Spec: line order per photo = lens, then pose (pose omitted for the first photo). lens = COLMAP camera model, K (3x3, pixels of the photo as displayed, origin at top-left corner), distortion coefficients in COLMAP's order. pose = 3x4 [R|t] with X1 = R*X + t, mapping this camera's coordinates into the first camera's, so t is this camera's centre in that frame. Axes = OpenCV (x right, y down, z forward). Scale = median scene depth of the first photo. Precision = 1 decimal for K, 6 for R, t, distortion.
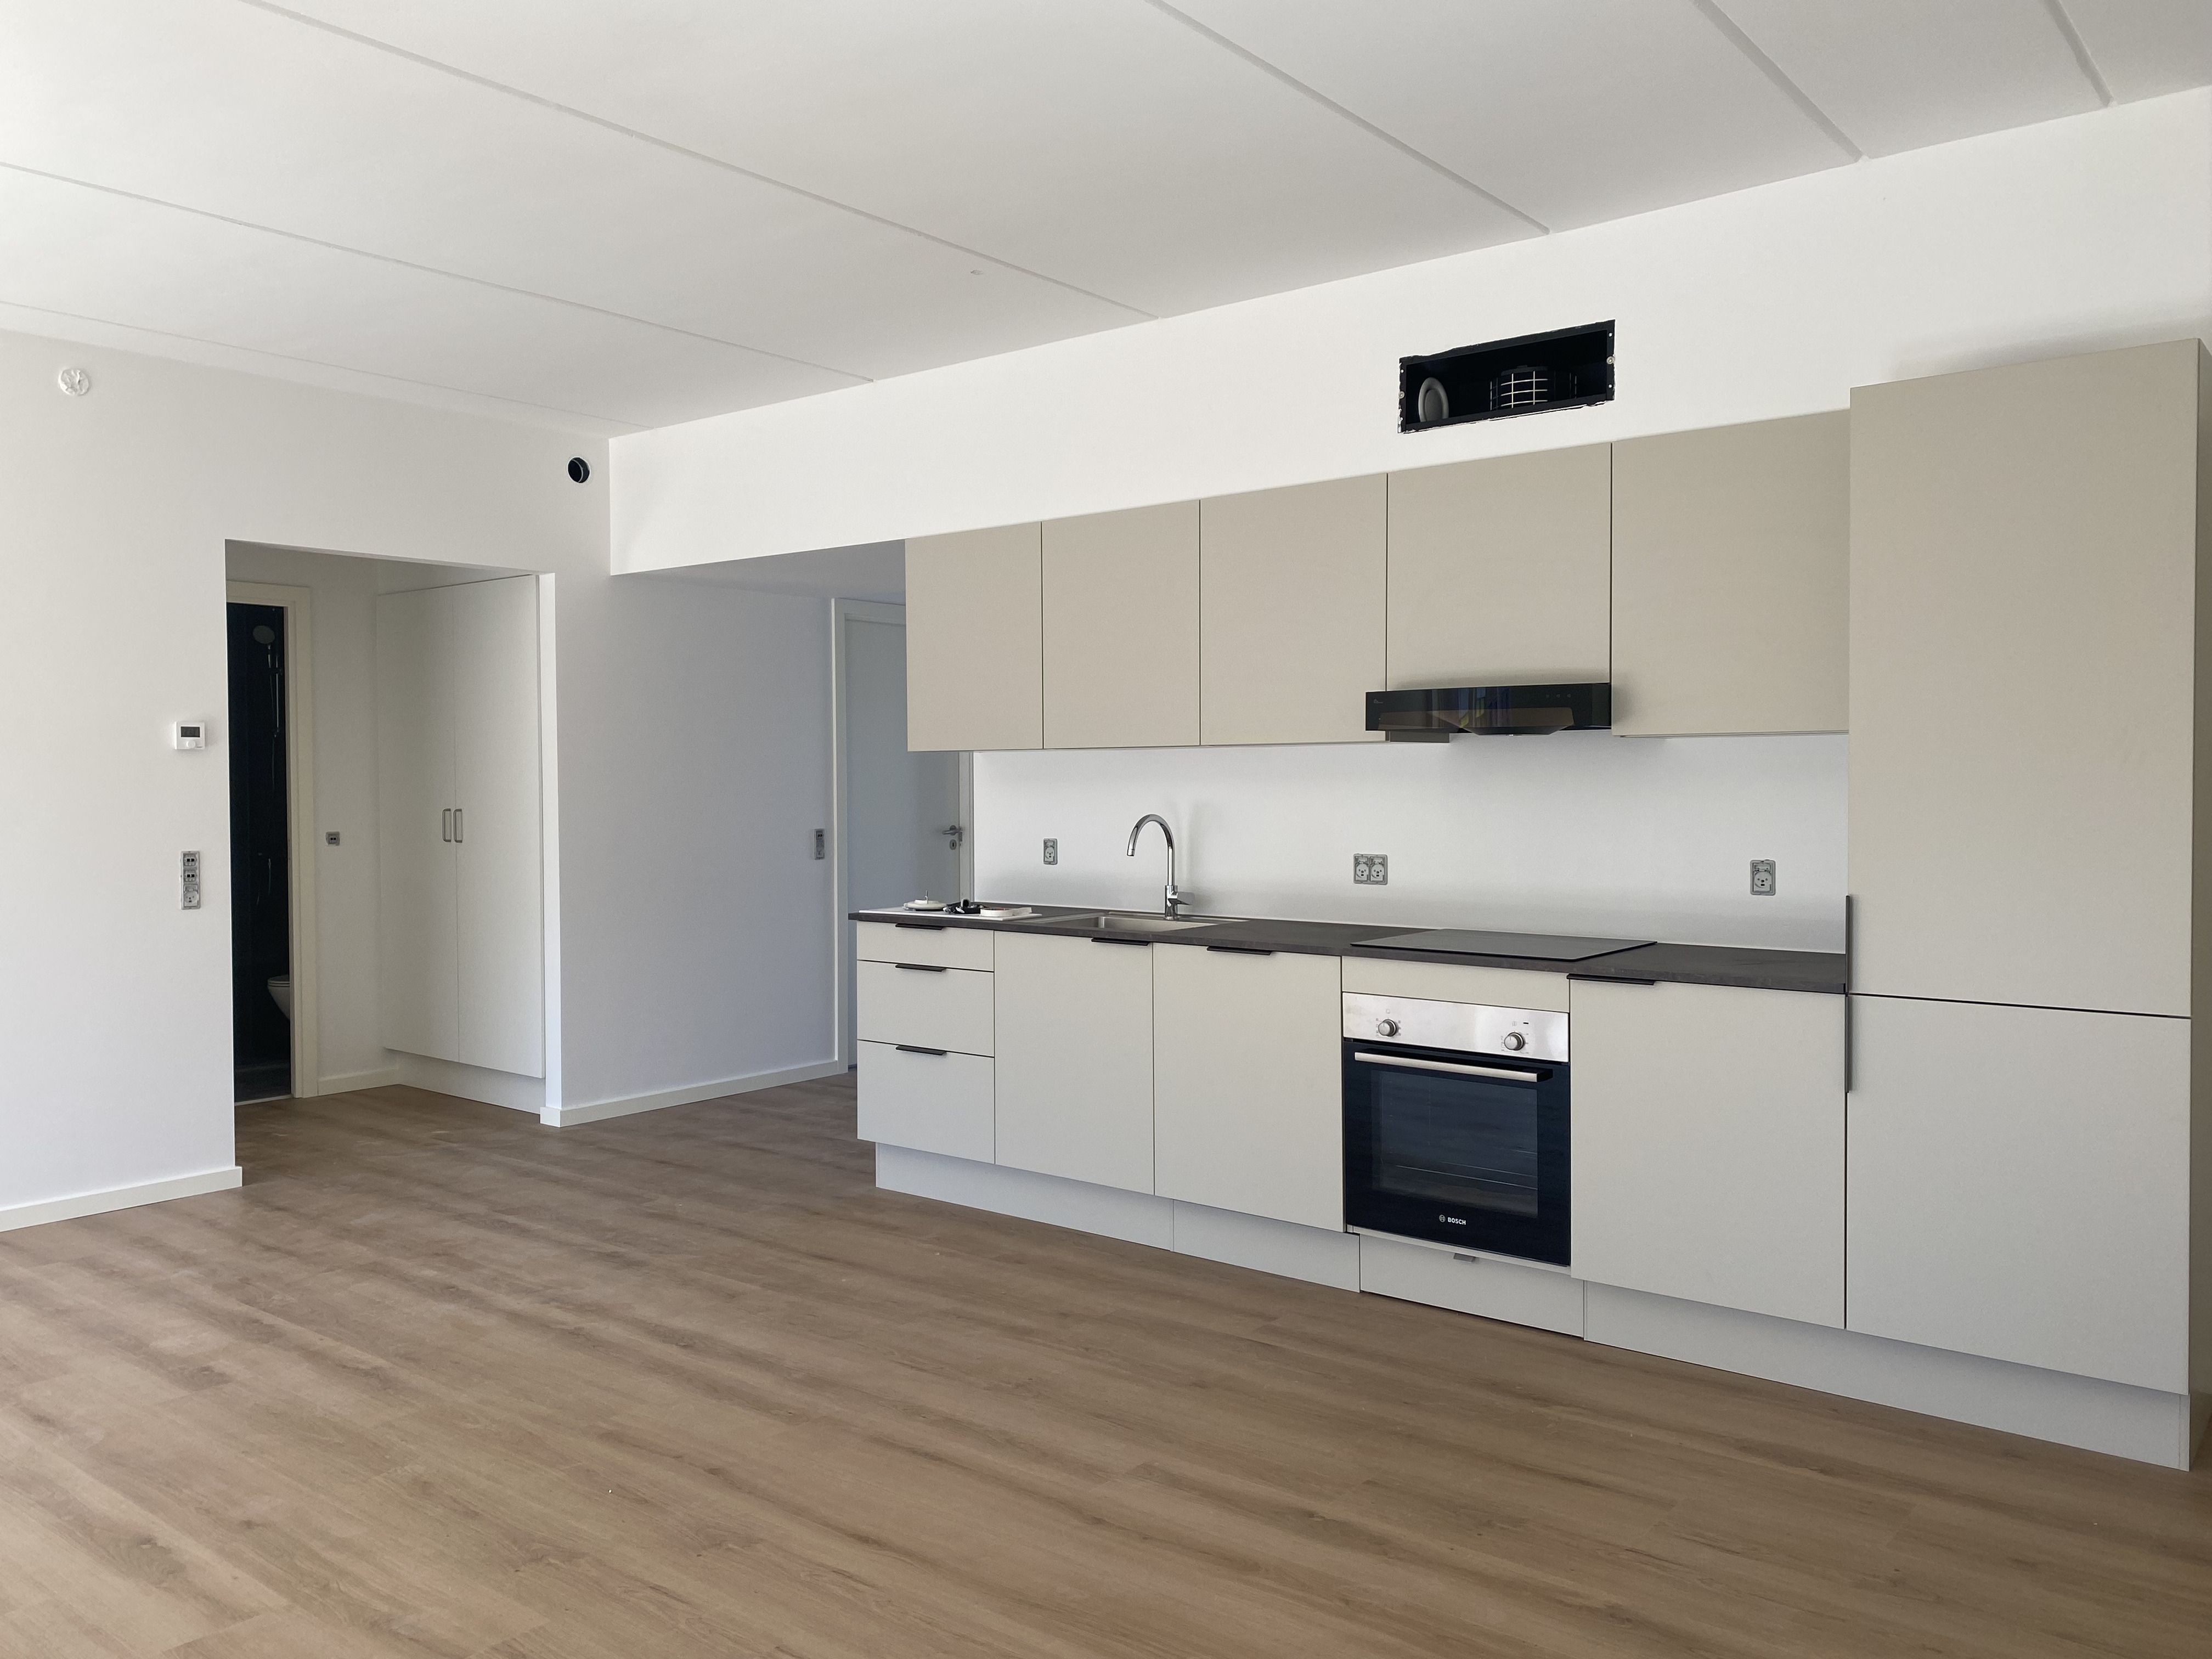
lens RADIAL K [[1704.1, 0, 1093.1], [0, 1704.1, 832.9], [0, 0, 1]] dist [0.047316, -0.076384]
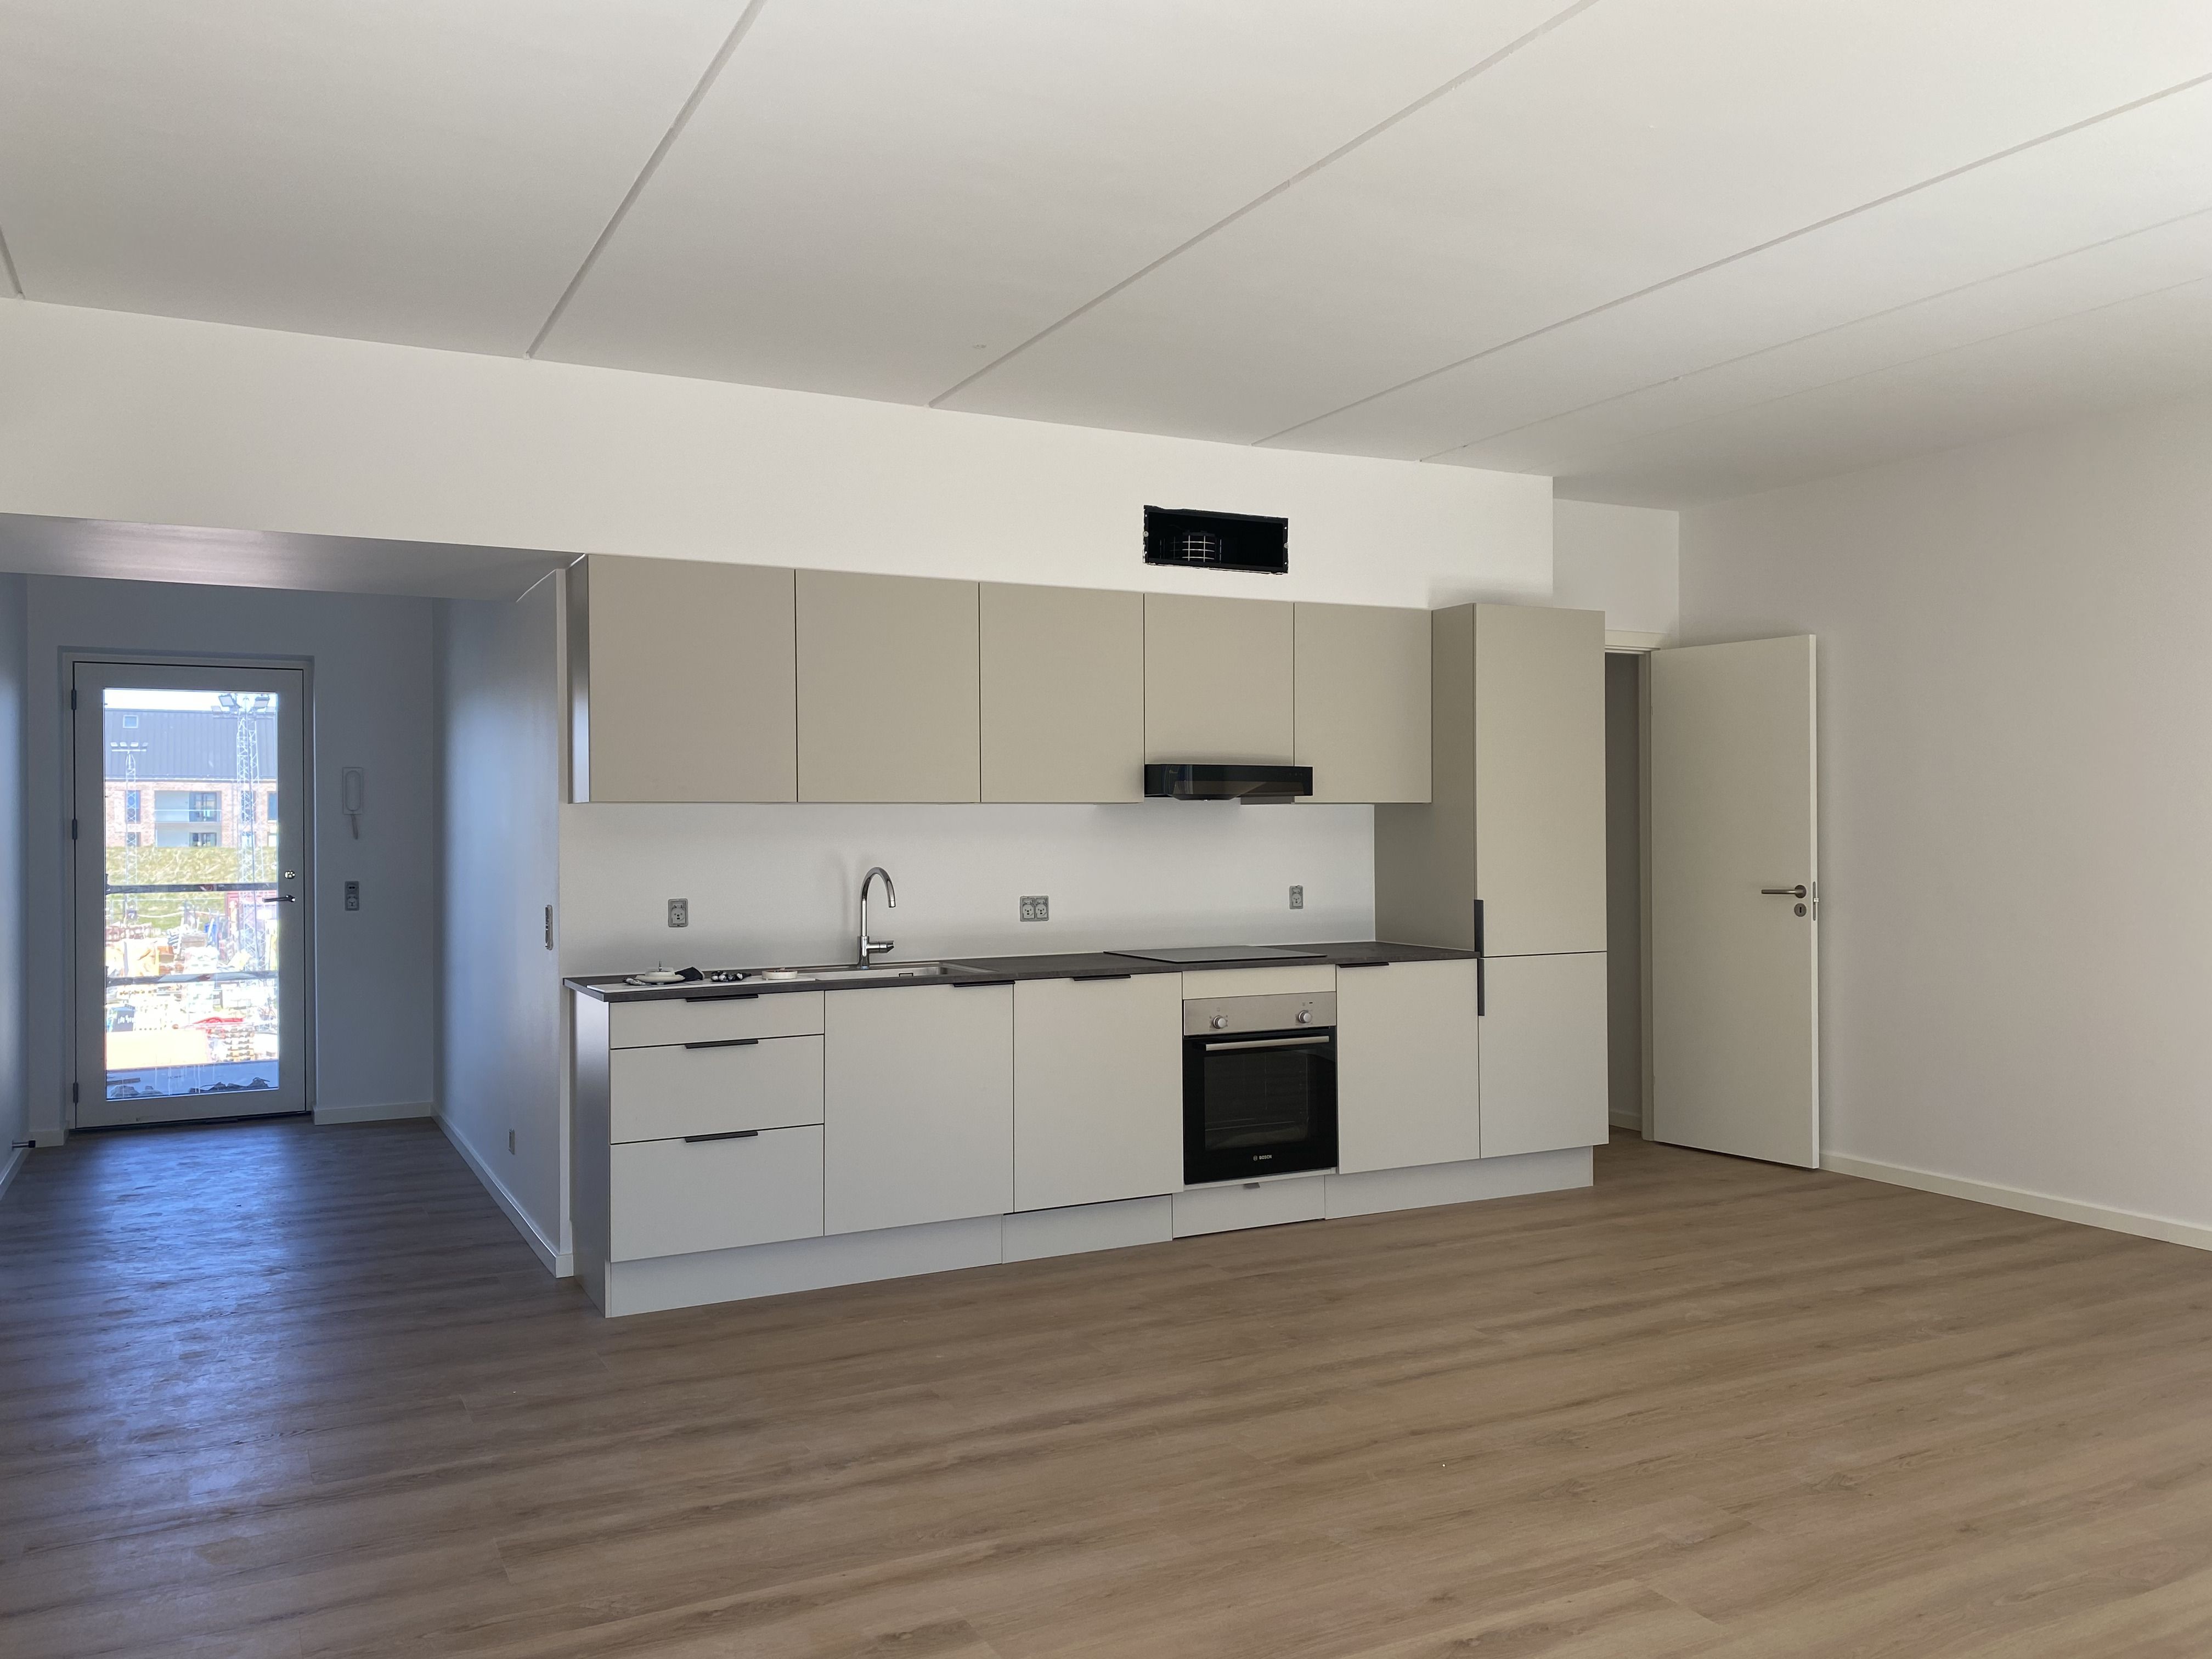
lens RADIAL K [[1704.1, 0, 1103.9], [0, 1704.1, 819.7], [0, 0, 1]] dist [0.047316, -0.076384]
pose [[0.403186, -0.002349, 0.915115, -1.078049], [0.031422, 0.999443, -0.011279, -0.030471], [-0.914578, 0.033302, 0.403035, 0.557501]]
